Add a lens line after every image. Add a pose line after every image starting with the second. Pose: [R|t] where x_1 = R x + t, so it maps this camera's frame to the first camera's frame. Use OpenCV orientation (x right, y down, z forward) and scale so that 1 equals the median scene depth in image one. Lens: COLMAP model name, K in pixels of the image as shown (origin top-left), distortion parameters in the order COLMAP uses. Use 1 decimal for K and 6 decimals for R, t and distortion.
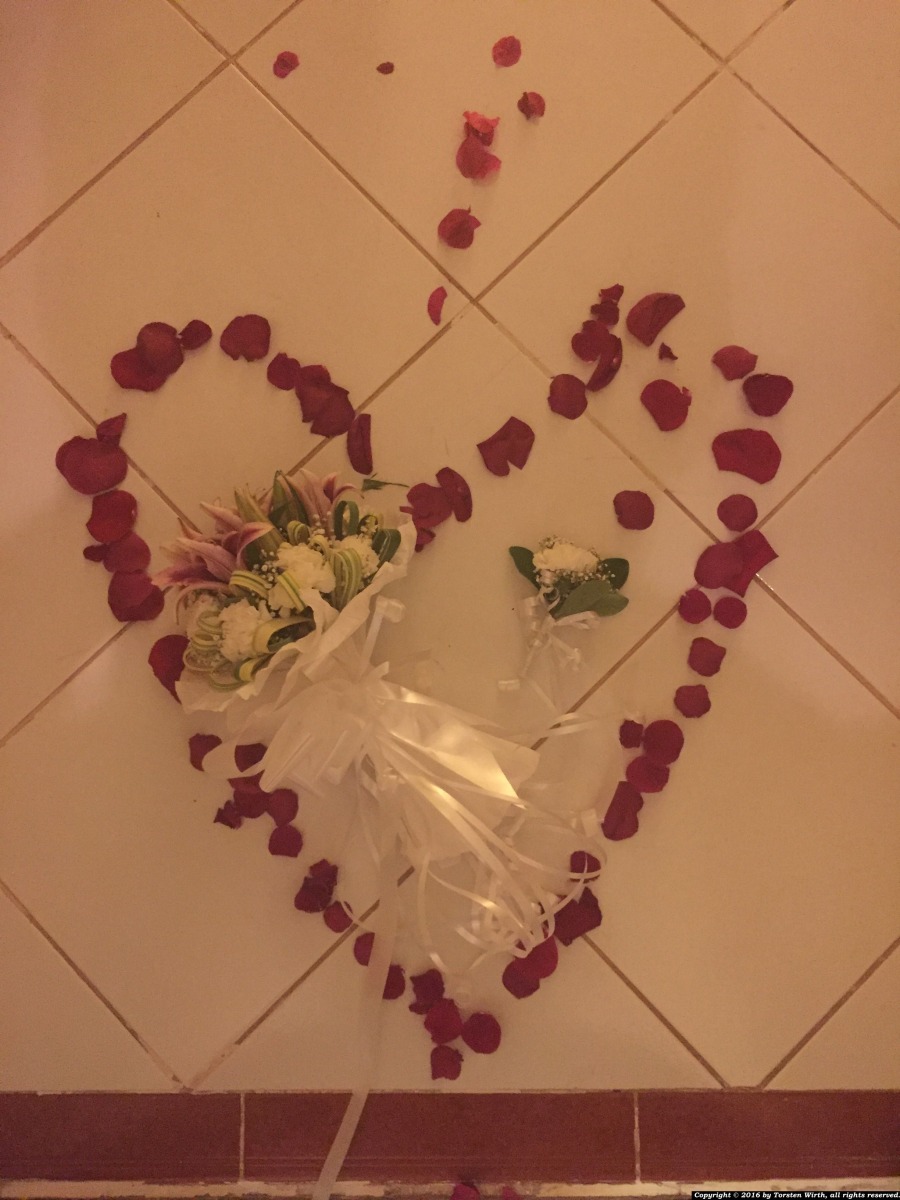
lens RADIAL K [[1027.0, 0, 454.7], [0, 1027.0, 598.6], [0, 0, 1]] dist [0.053544, -0.059687]
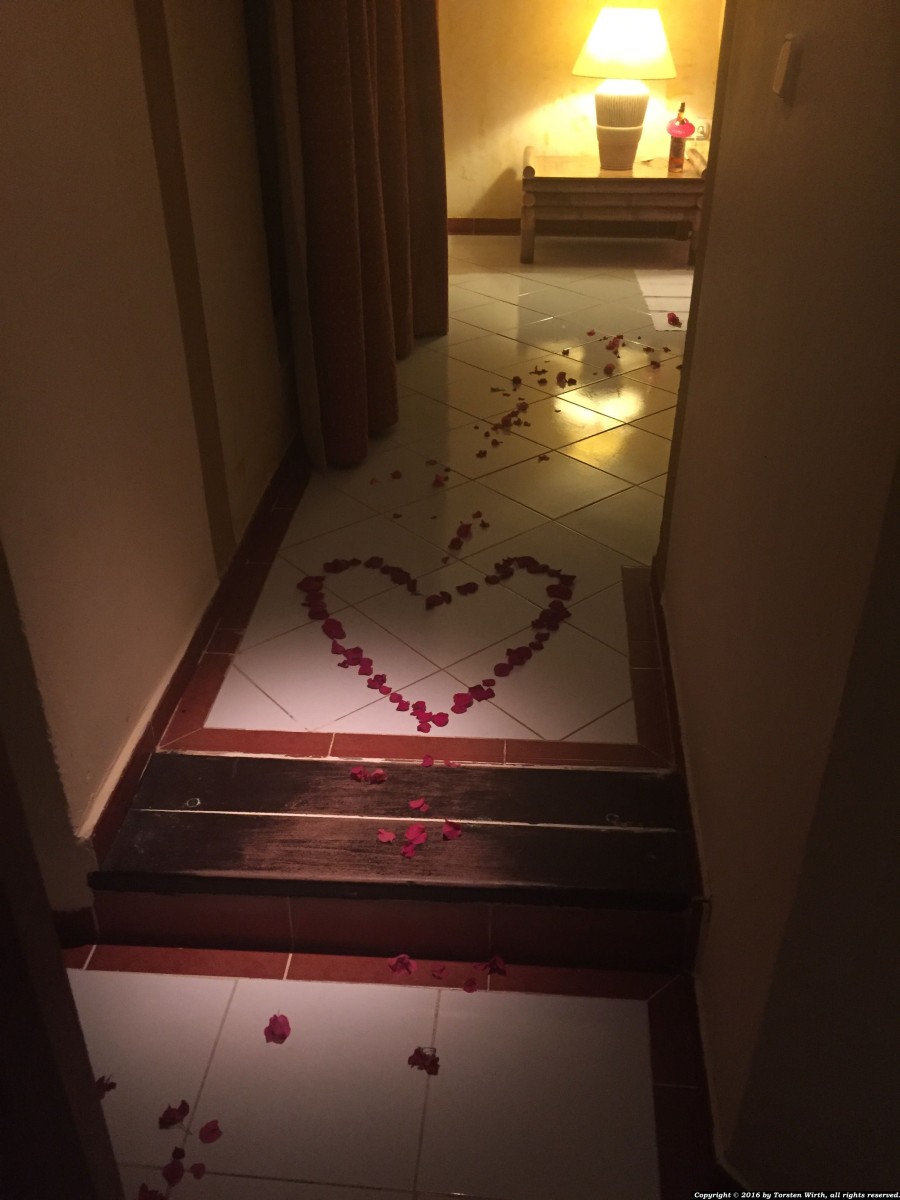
lens RADIAL K [[1027.0, 0, 451.9], [0, 1027.0, 600.8], [0, 0, 1]] dist [0.053544, -0.059687]
pose [[0.996694, 0.065678, 0.047820, -0.108606], [-0.080687, 0.868955, 0.488270, -1.341559], [-0.009485, -0.490514, 0.871382, -1.239945]]
